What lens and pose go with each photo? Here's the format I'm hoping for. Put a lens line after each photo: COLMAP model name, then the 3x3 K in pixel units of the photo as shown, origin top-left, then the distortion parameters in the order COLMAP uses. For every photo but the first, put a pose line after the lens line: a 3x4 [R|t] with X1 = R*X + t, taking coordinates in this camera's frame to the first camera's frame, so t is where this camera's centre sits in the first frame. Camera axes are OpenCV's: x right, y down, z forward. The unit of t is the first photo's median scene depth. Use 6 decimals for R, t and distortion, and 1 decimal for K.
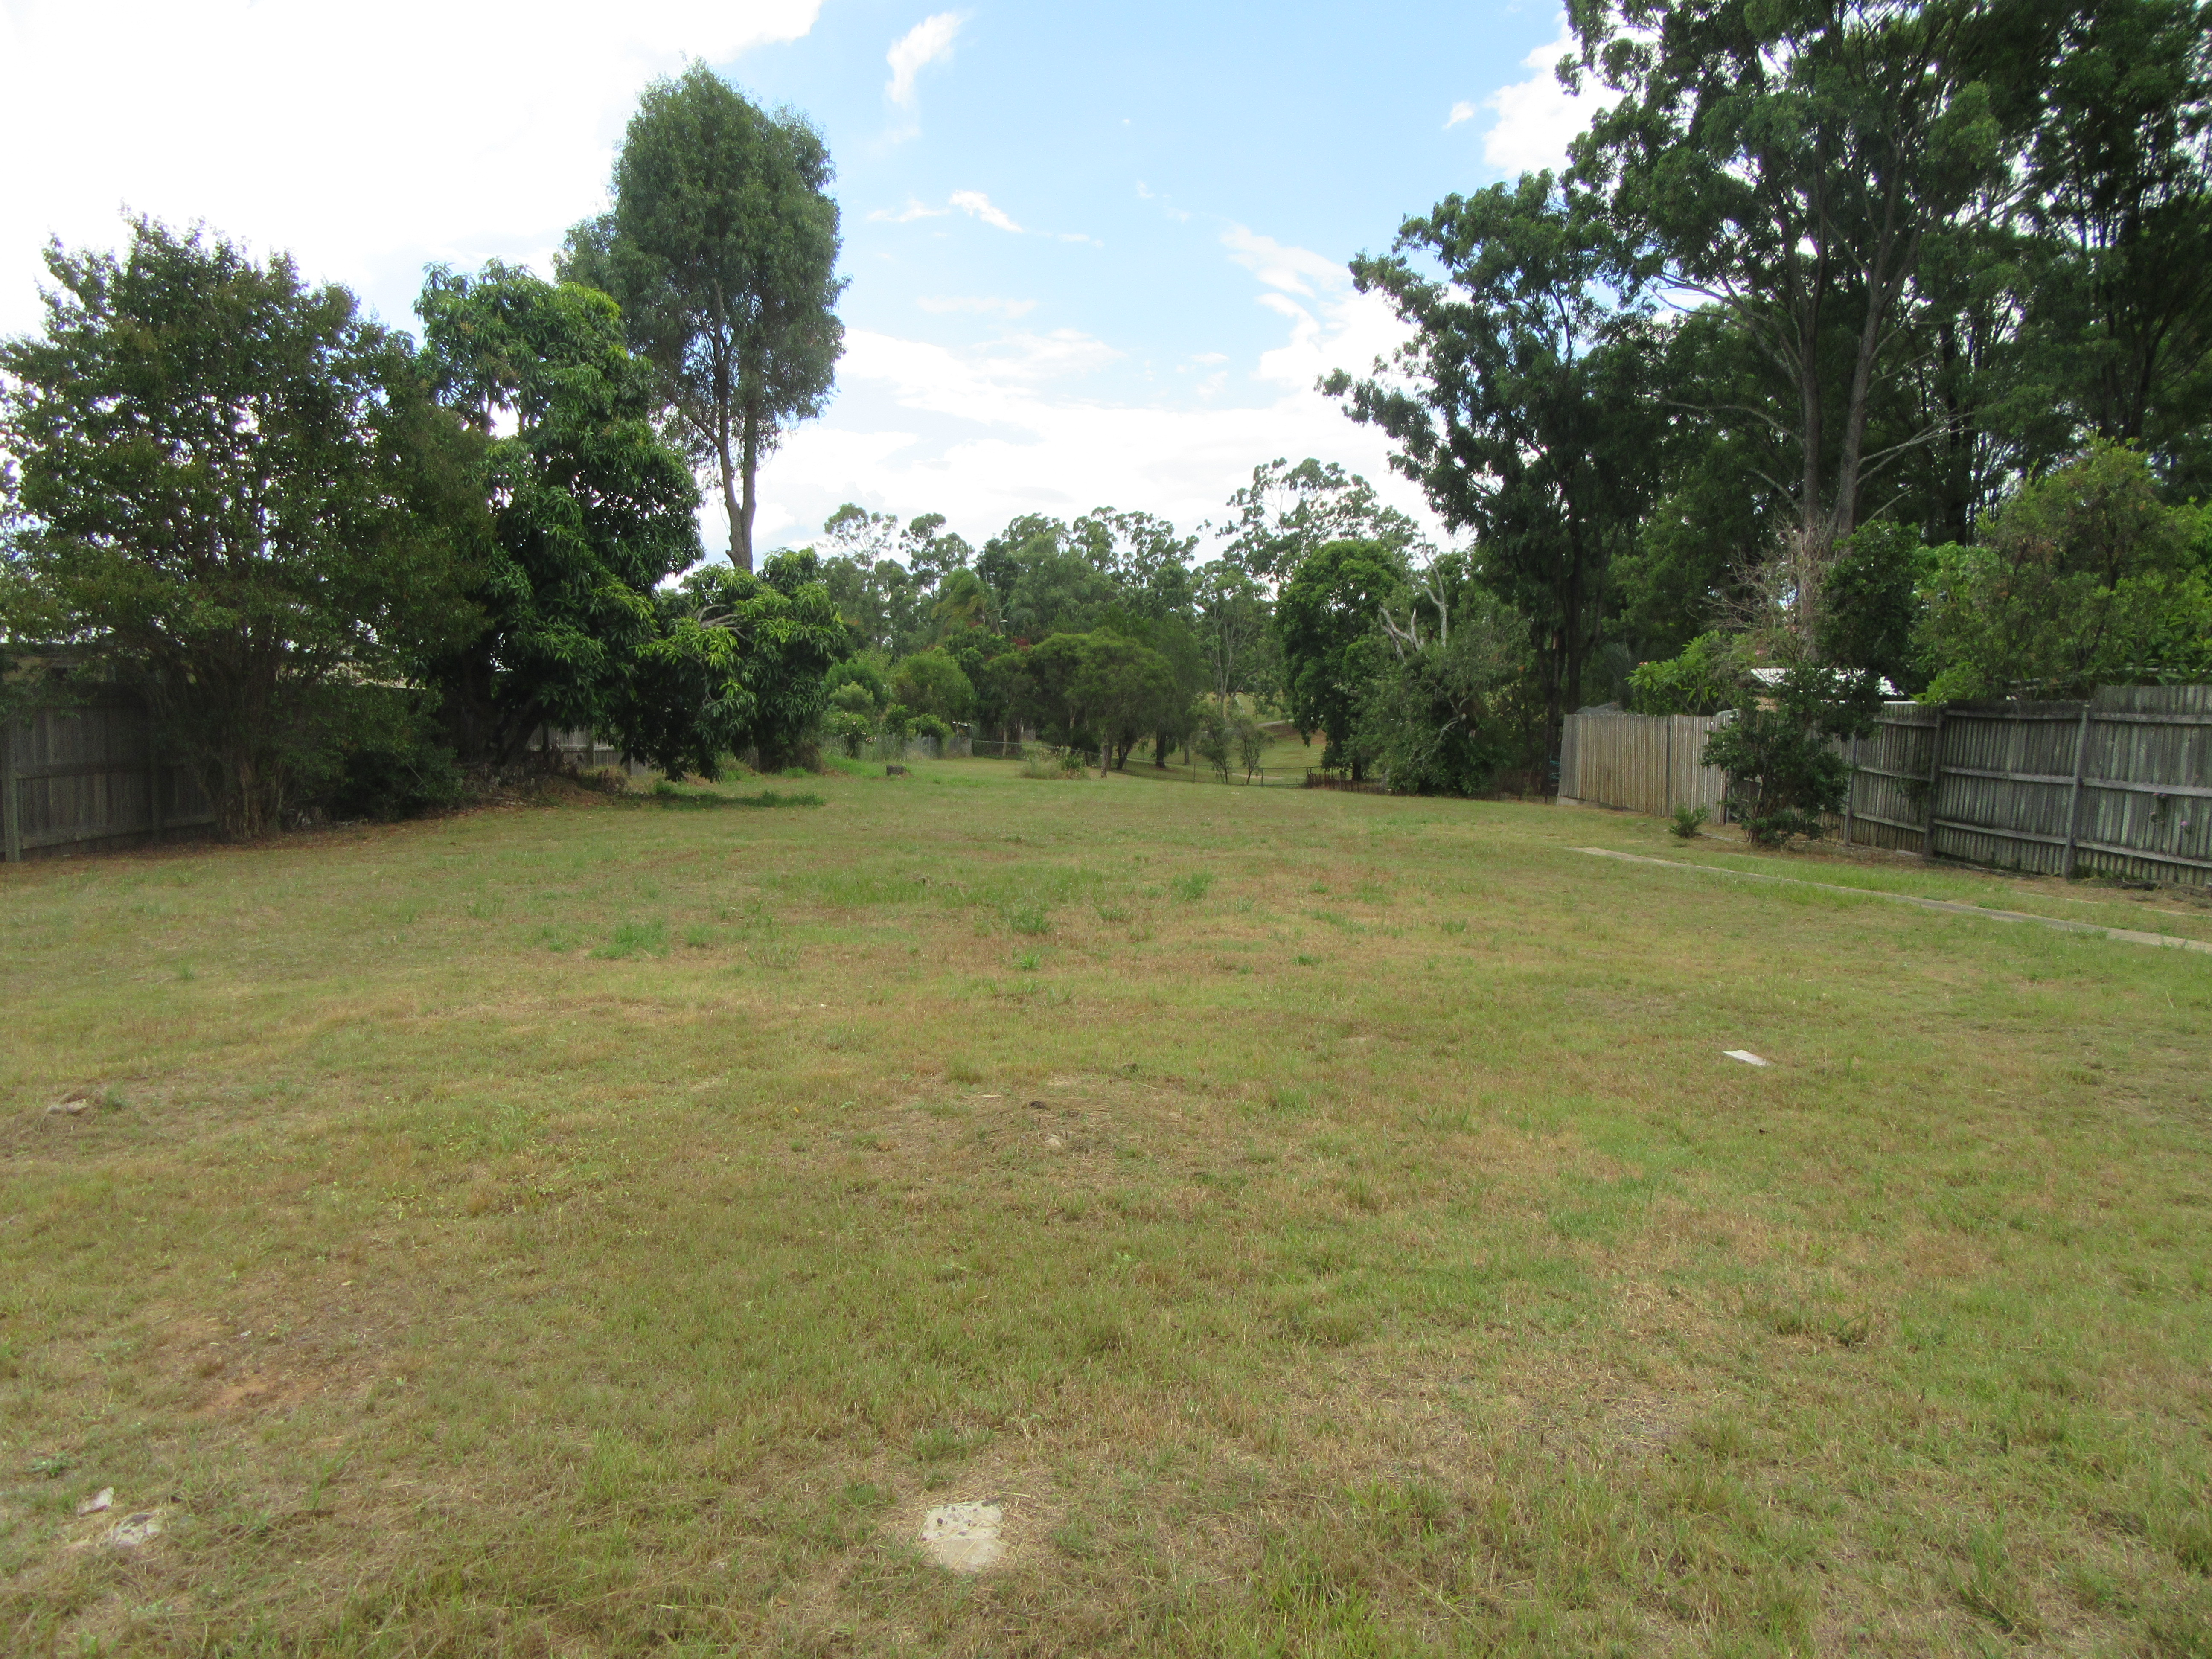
lens RADIAL K [[1607.6, 0, 1097.1], [0, 1607.6, 823.3], [0, 0, 1]] dist [-0.019343, 0.011623]
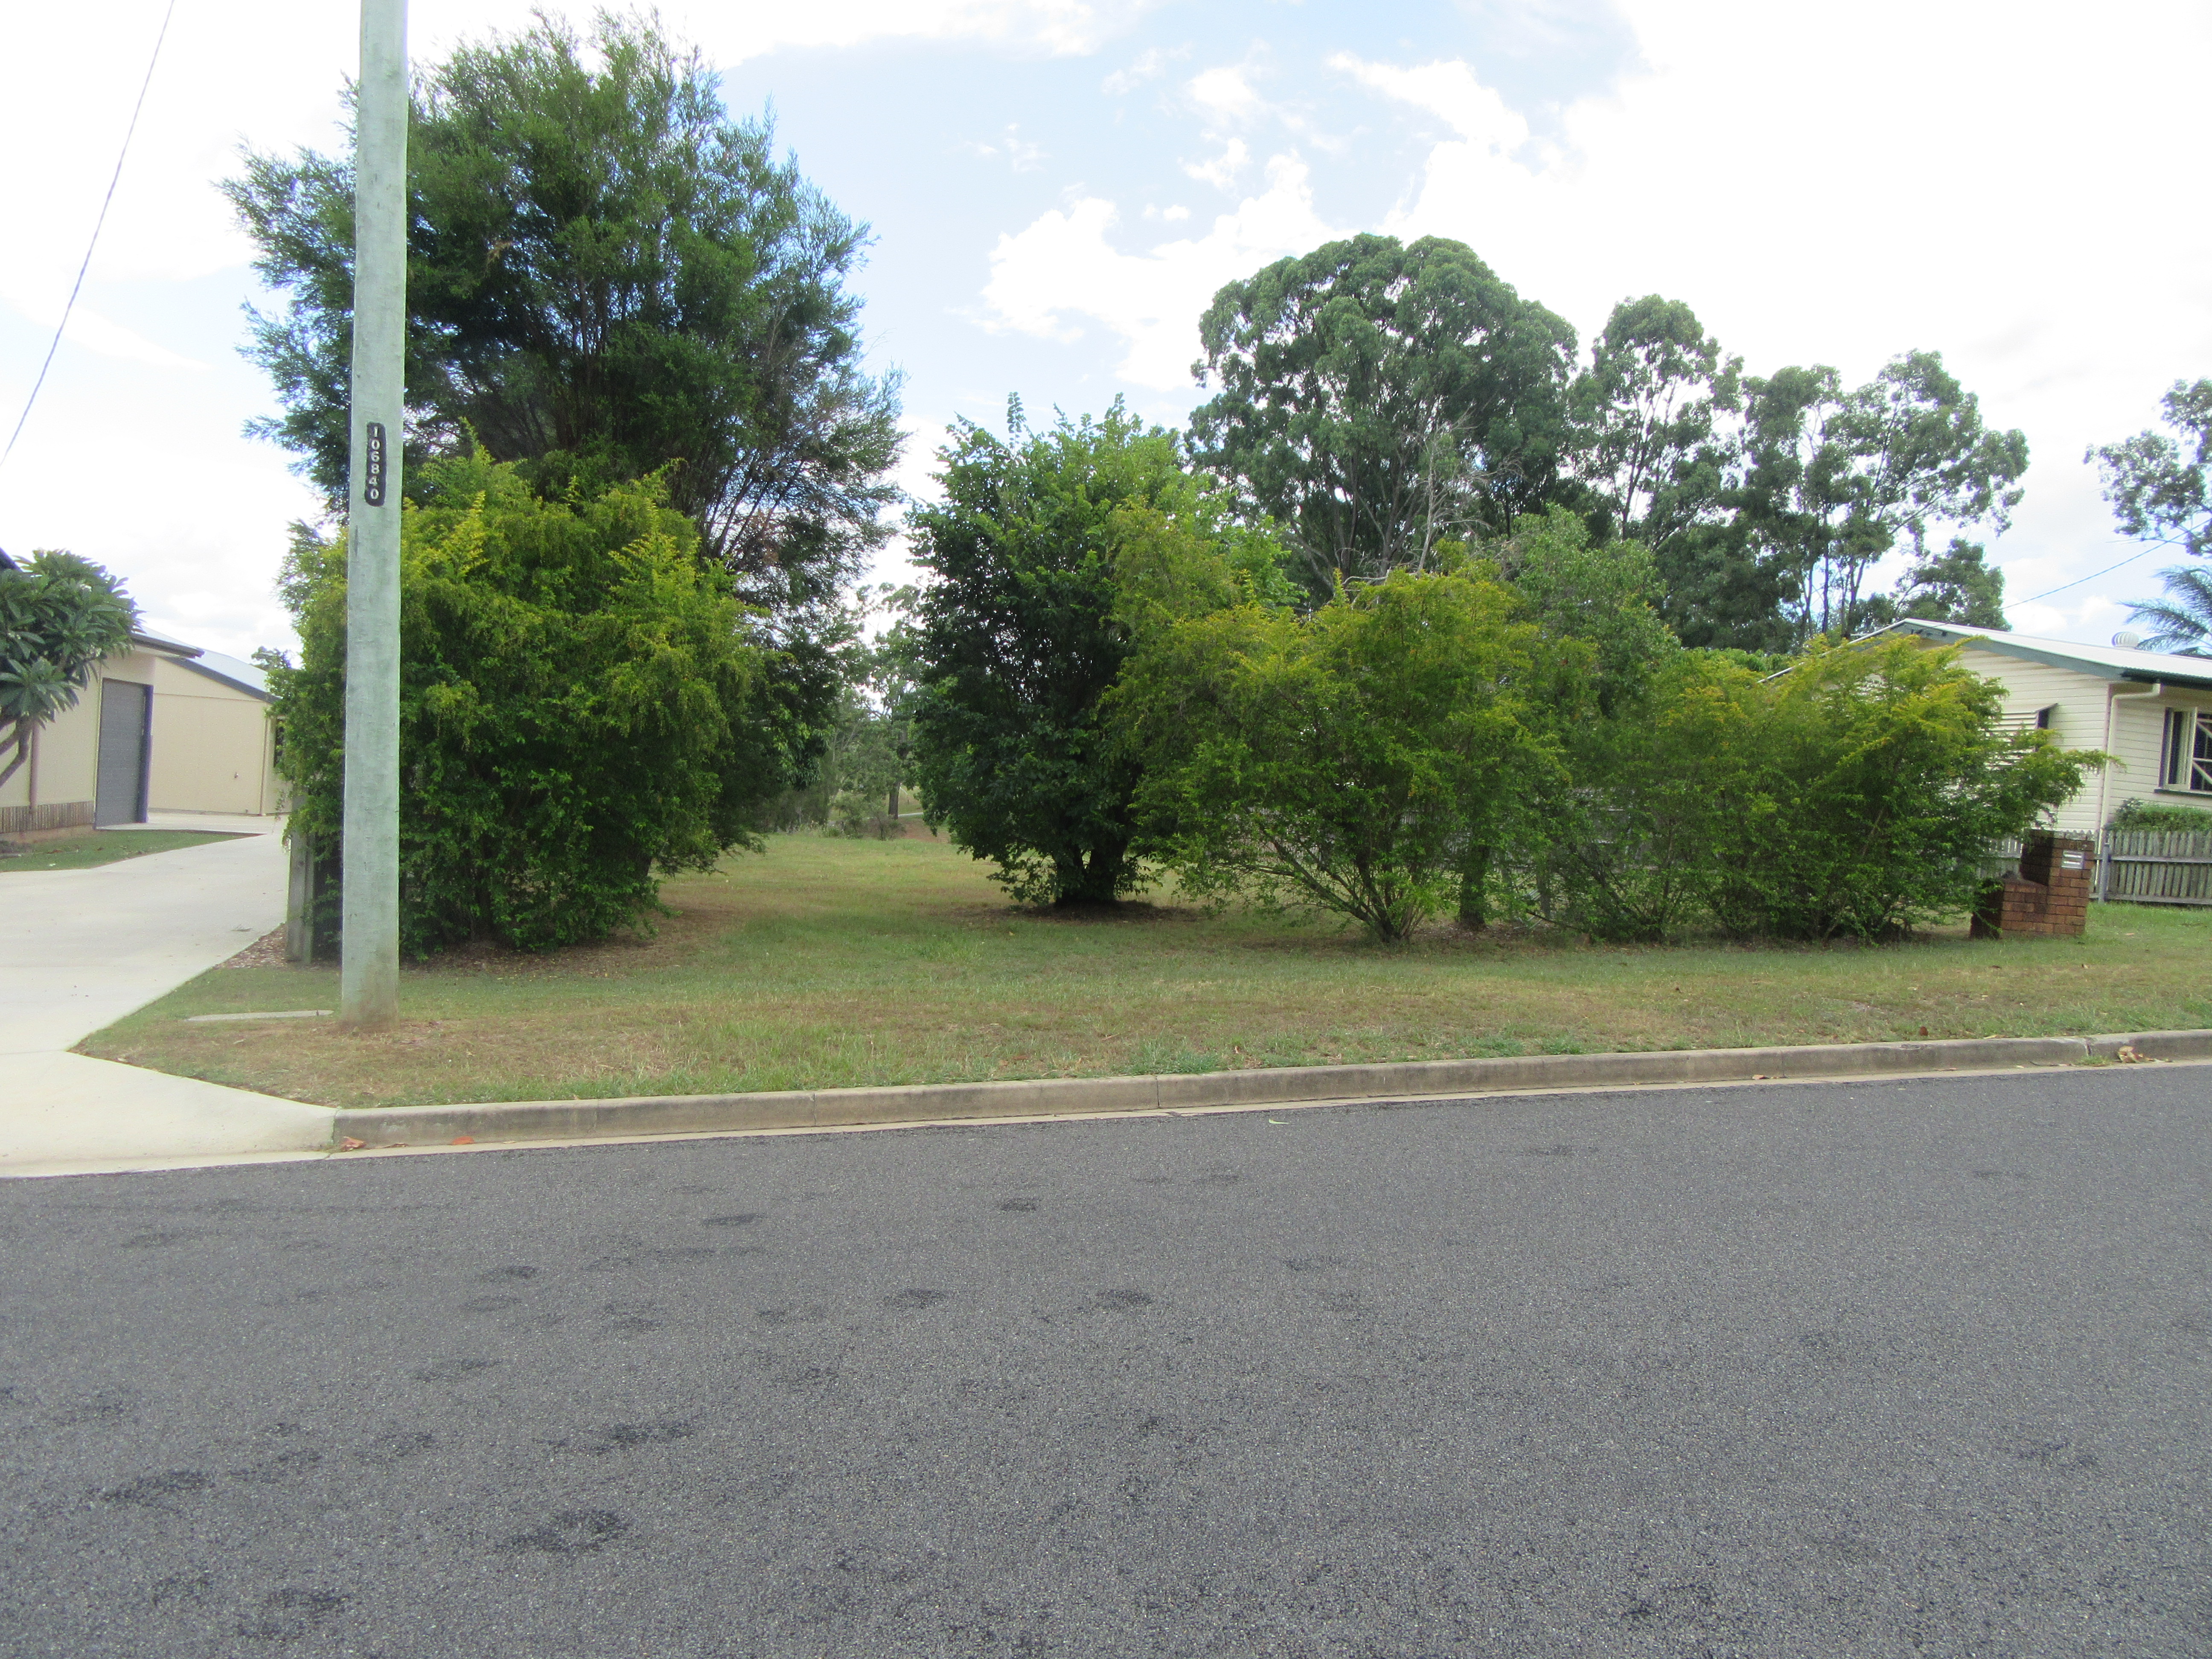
lens RADIAL K [[1607.6, 0, 1097.1], [0, 1607.6, 823.3], [0, 0, 1]] dist [-0.019343, 0.011623]
pose [[0.957830, 0.056211, 0.281782, -0.334562], [-0.036829, 0.996606, -0.073620, 0.095291], [-0.284964, 0.060137, 0.956650, -0.637962]]
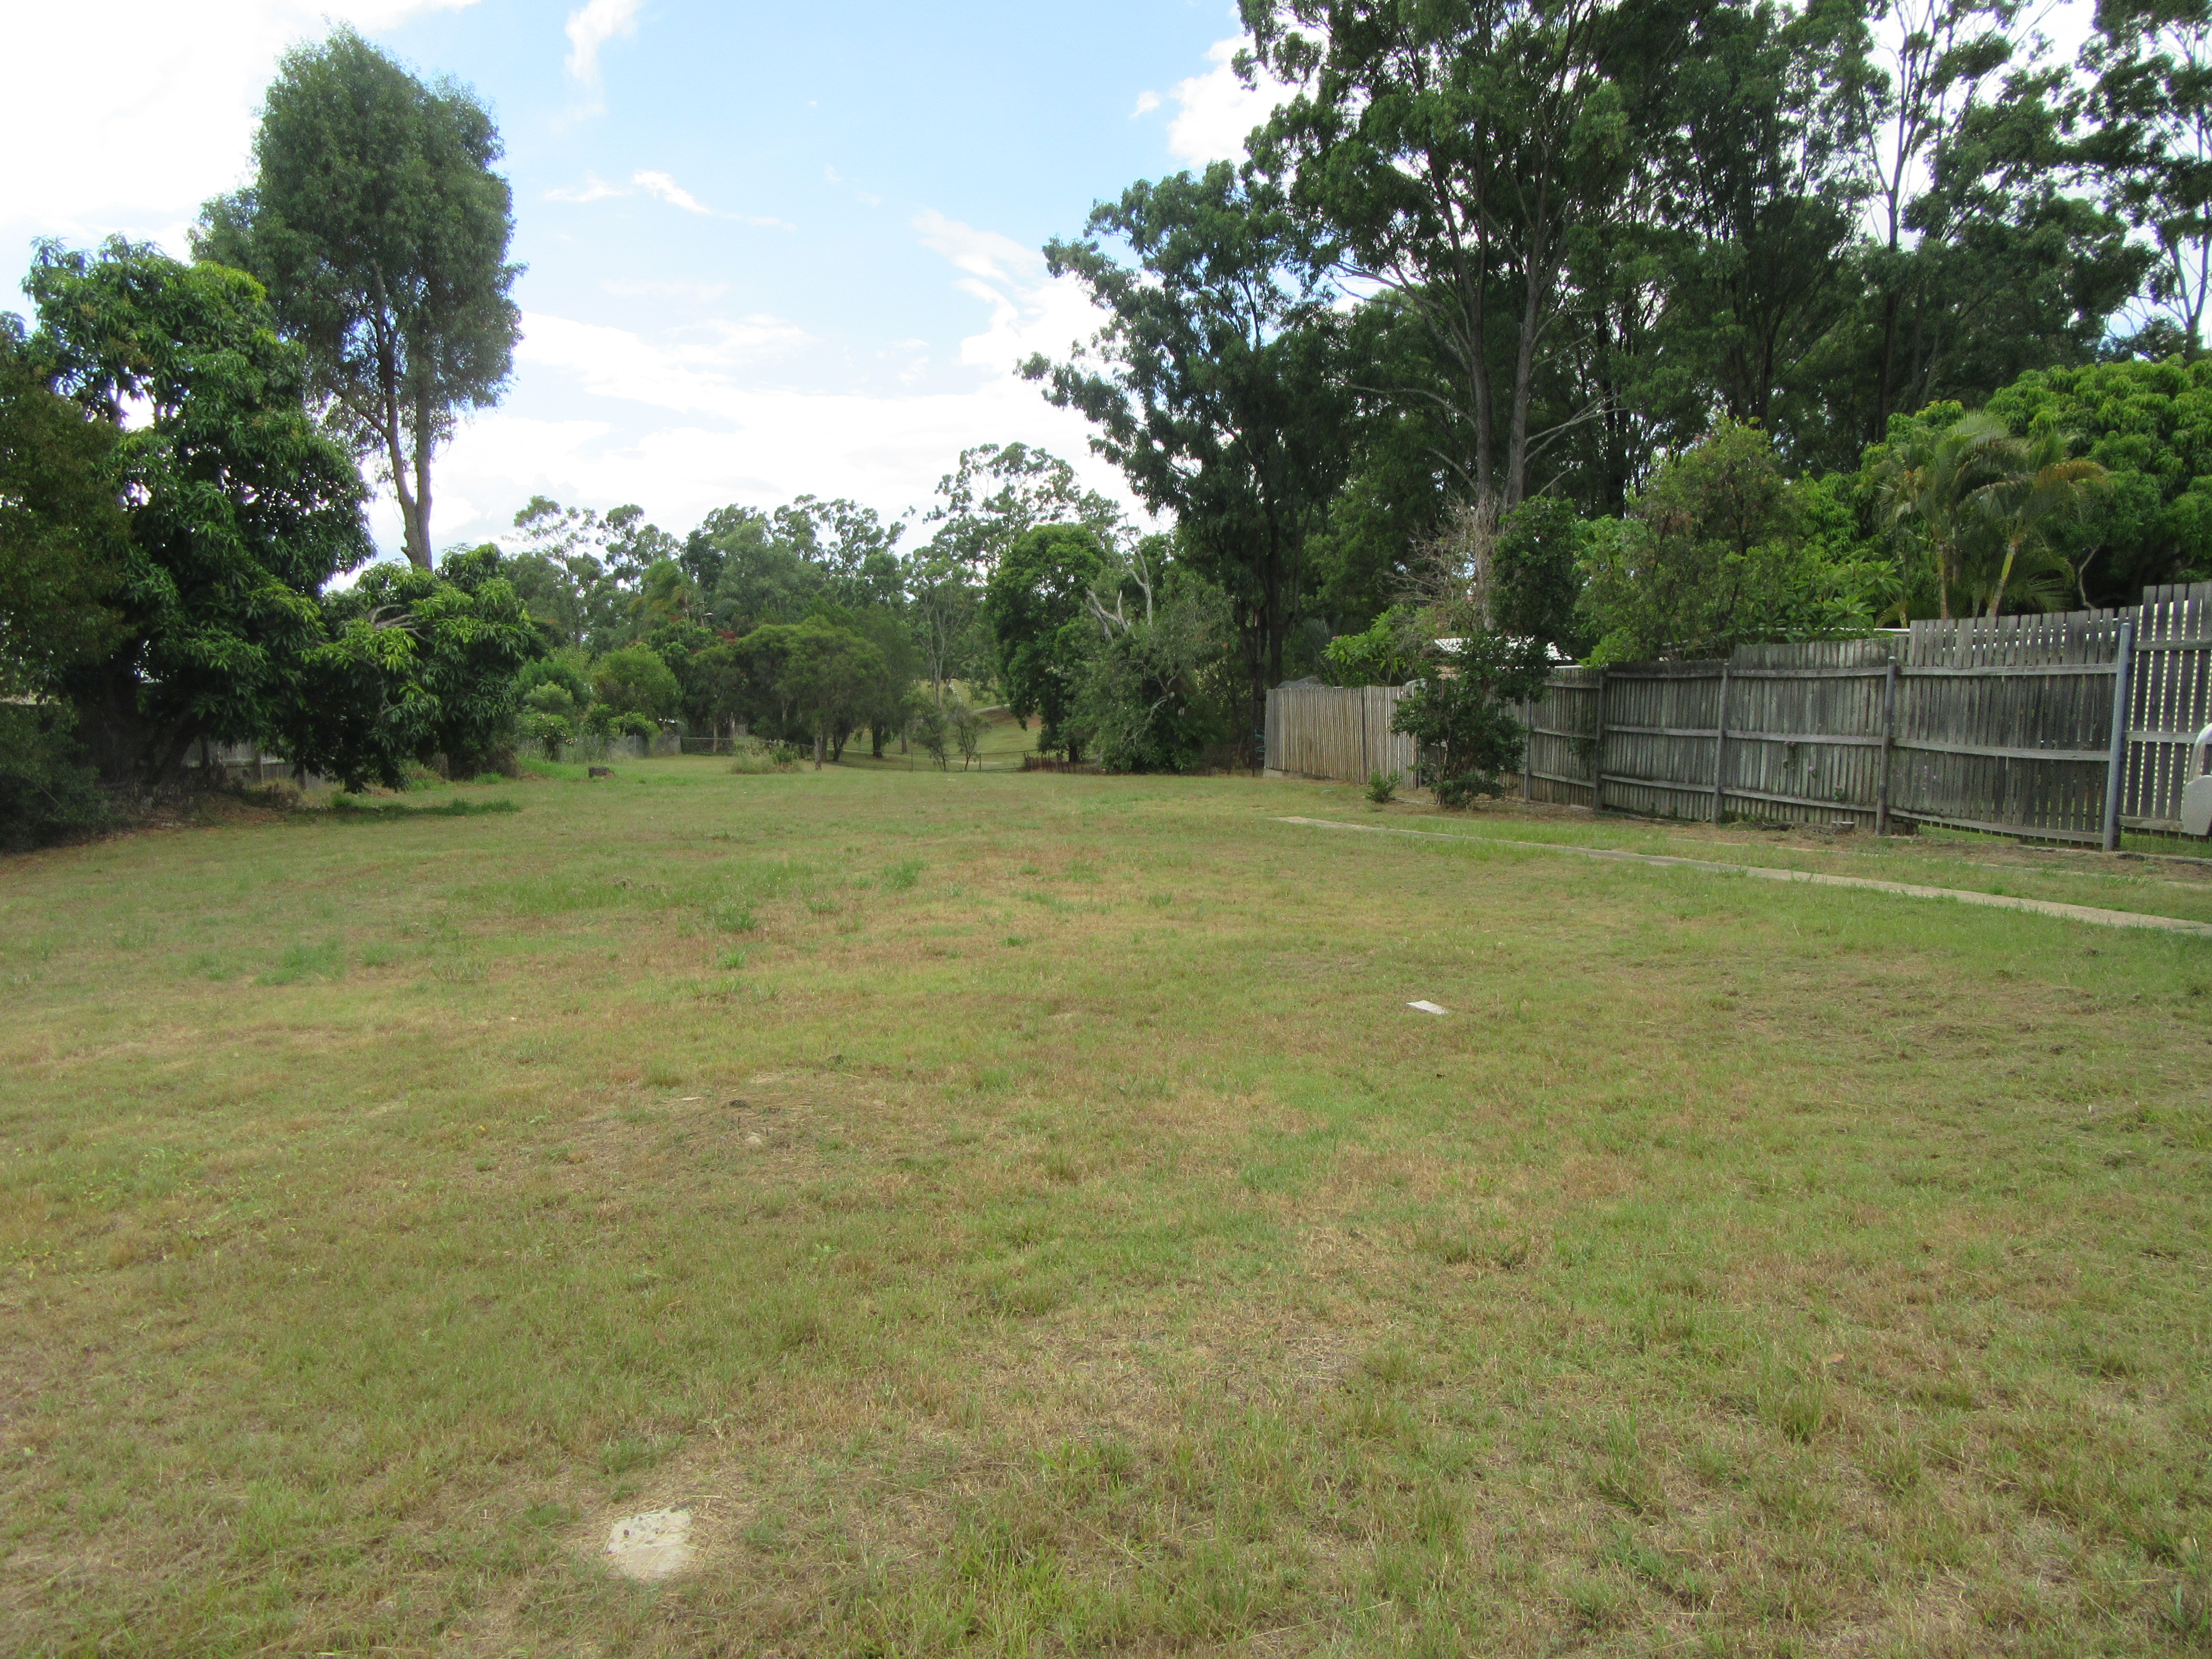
lens RADIAL K [[1607.6, 0, 1097.1], [0, 1607.6, 823.3], [0, 0, 1]] dist [-0.019343, 0.011623]
pose [[0.984326, -0.048874, 0.169452, 0.007834], [0.047457, 0.998796, 0.012401, 0.000740], [-0.169854, -0.004165, 0.985460, -0.002209]]
